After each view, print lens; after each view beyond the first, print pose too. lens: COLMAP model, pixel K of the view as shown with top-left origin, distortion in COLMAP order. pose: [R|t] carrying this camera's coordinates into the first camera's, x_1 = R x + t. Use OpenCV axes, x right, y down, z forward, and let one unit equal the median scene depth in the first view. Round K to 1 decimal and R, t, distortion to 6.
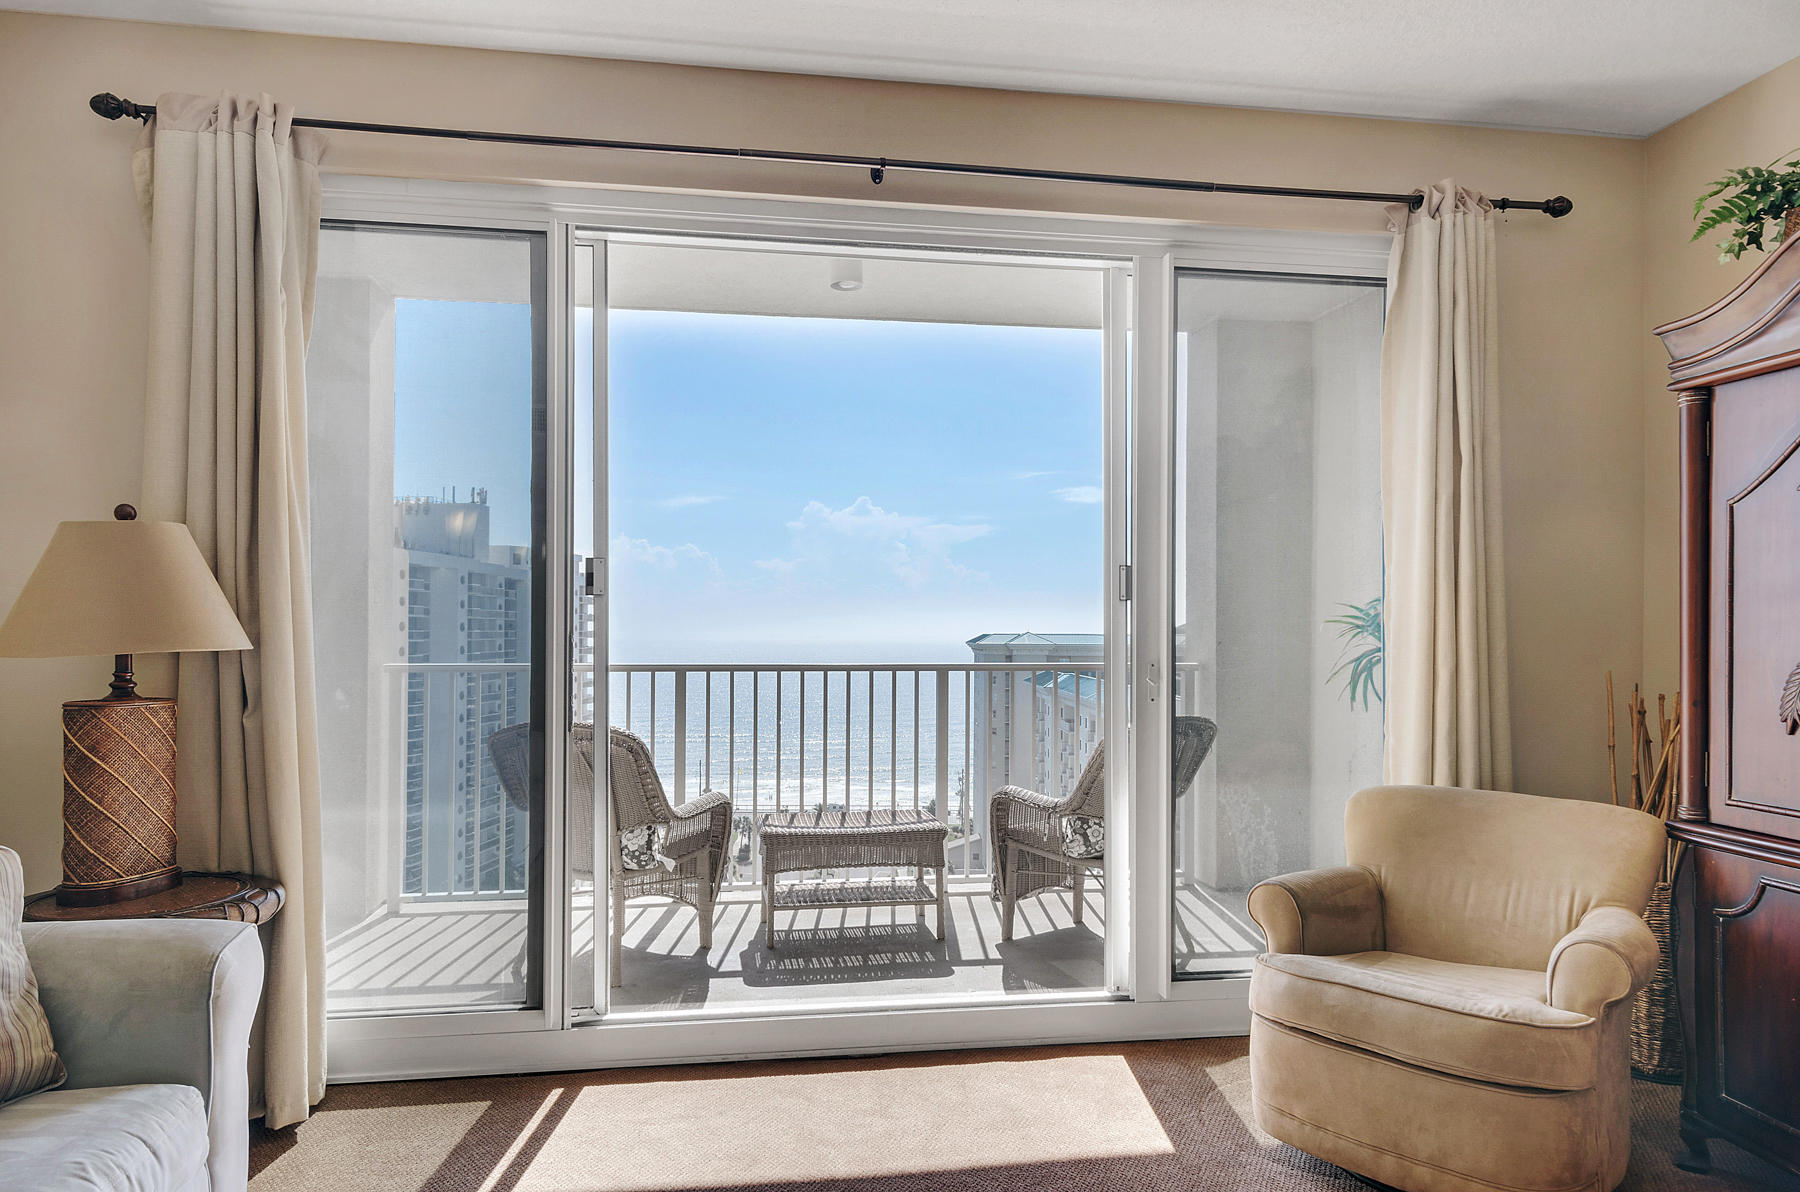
lens RADIAL K [[1084.2, 0, 875.3], [0, 1084.2, 628.6], [0, 0, 1]] dist [0.038461, -0.034355]
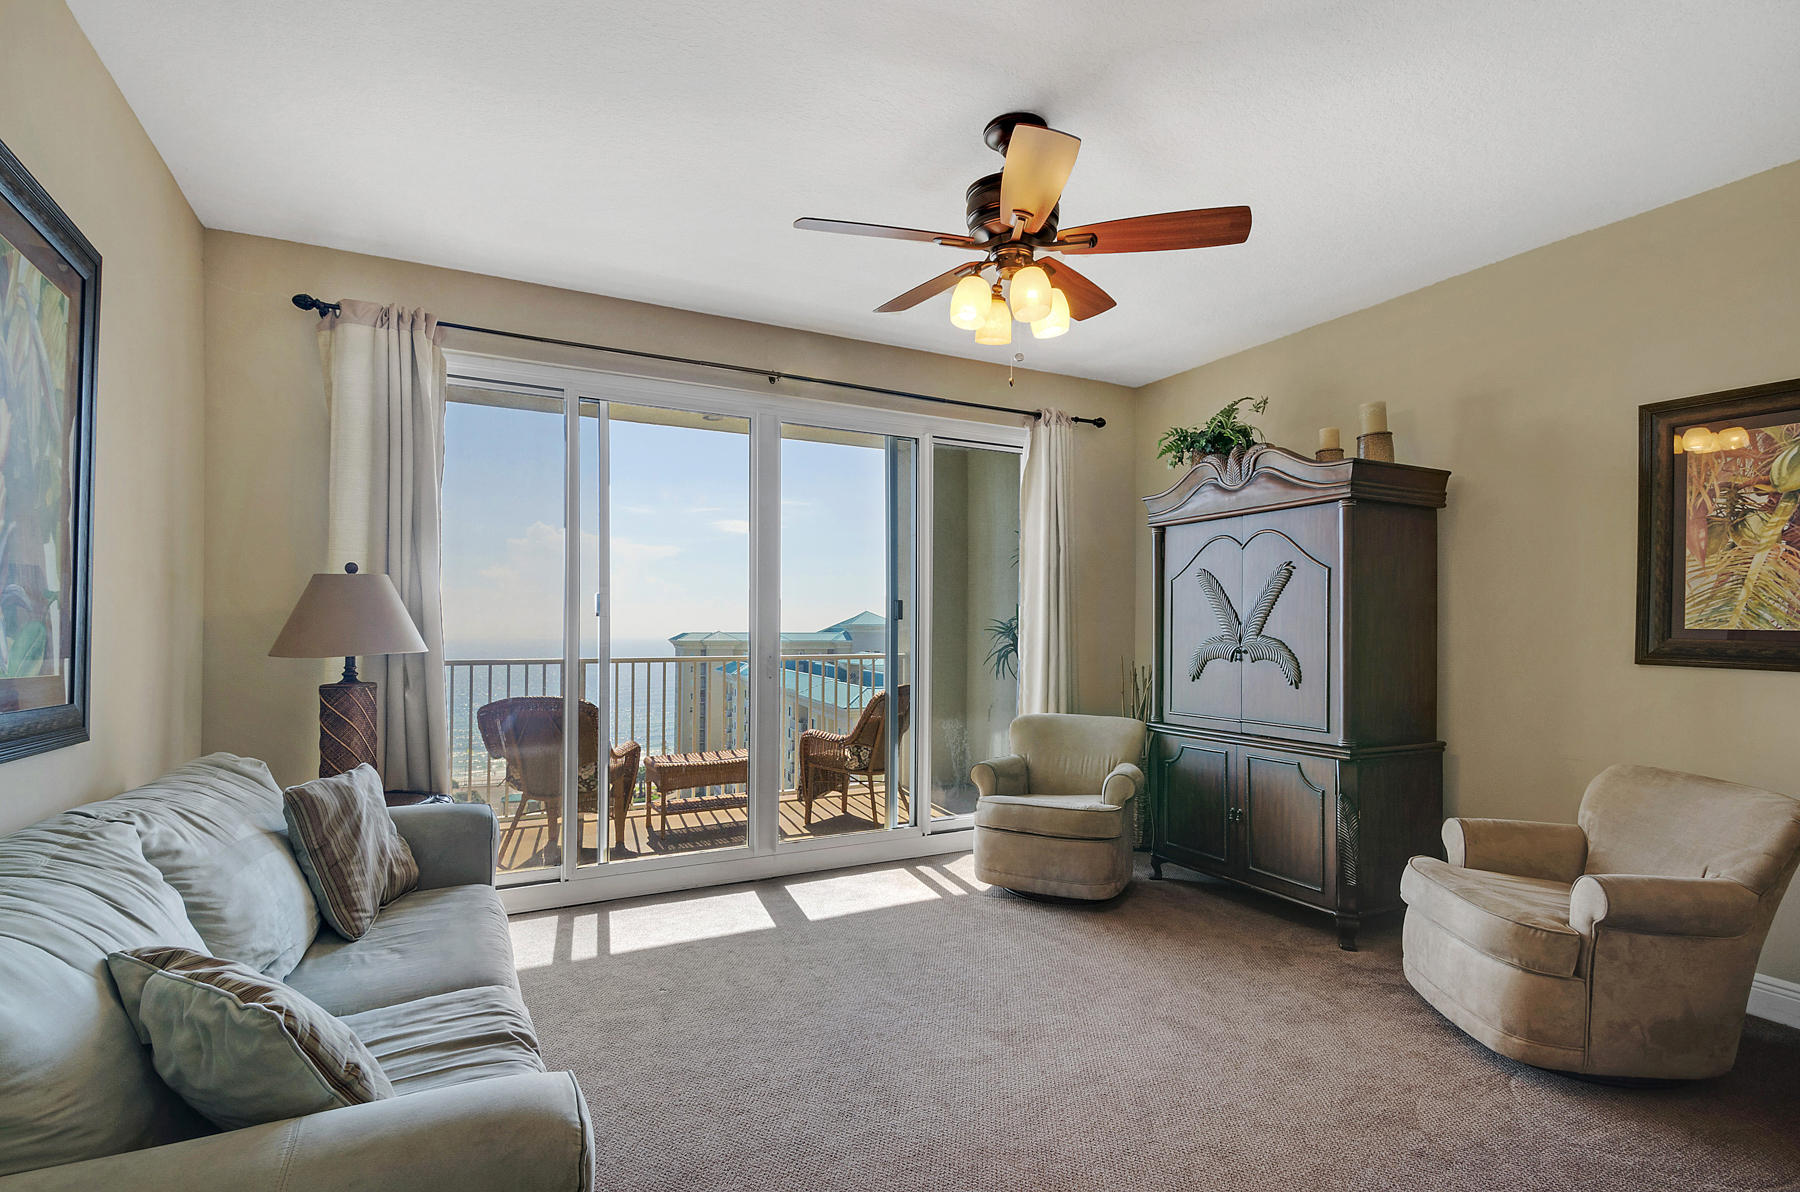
lens RADIAL K [[862.1, 0, 896.4], [0, 862.1, 634.5], [0, 0, 1]] dist [-0.002836, -0.001370]
pose [[0.938465, -0.003685, 0.345354, -0.280712], [0.001095, 0.999970, 0.007694, -0.012160], [-0.345372, -0.006842, 0.938441, -0.363756]]
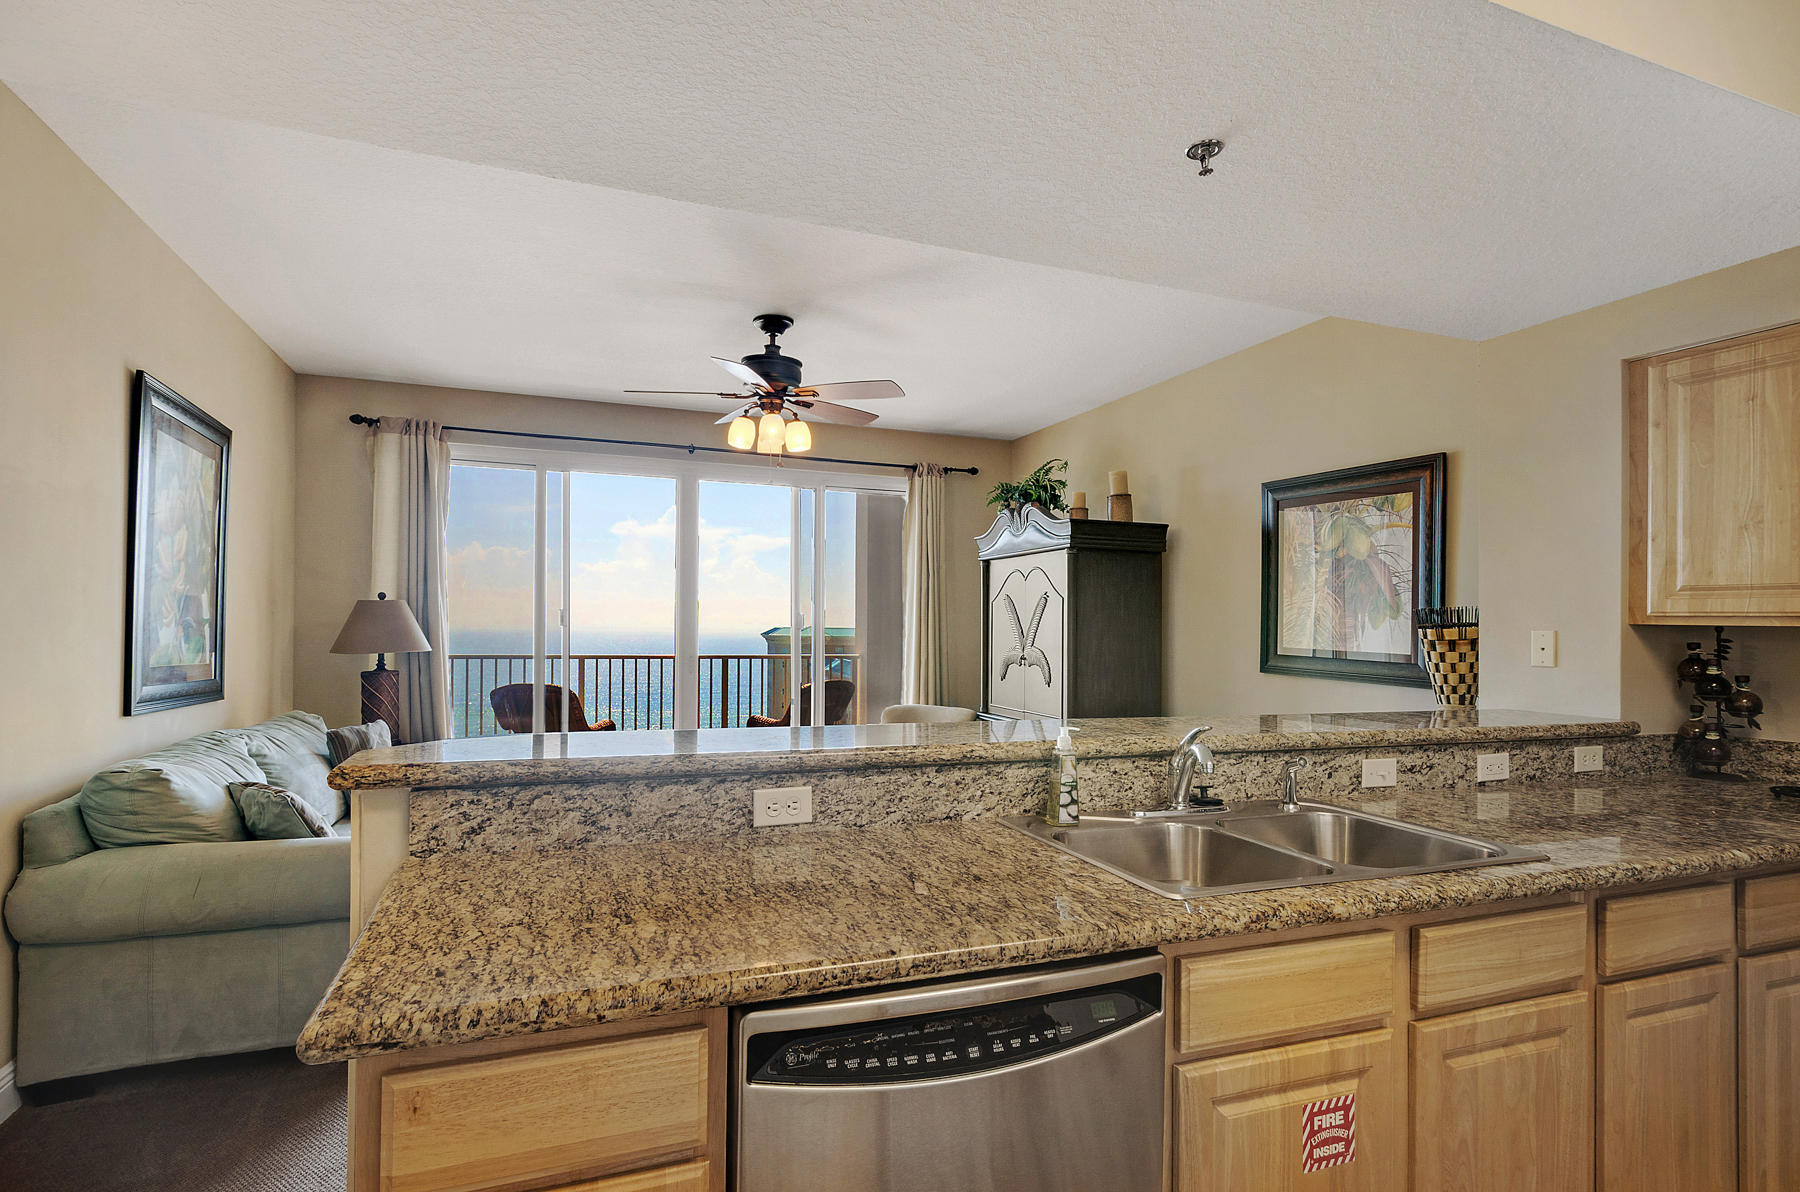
lens RADIAL K [[885.3, 0, 895.8], [0, 885.3, 639.6], [0, 0, 1]] dist [0.001110, 0.000323]
pose [[0.970906, 0.005180, 0.239403, -0.023059], [-0.009780, 0.999790, 0.018029, -0.041536], [-0.239260, -0.019846, 0.970753, -0.950686]]
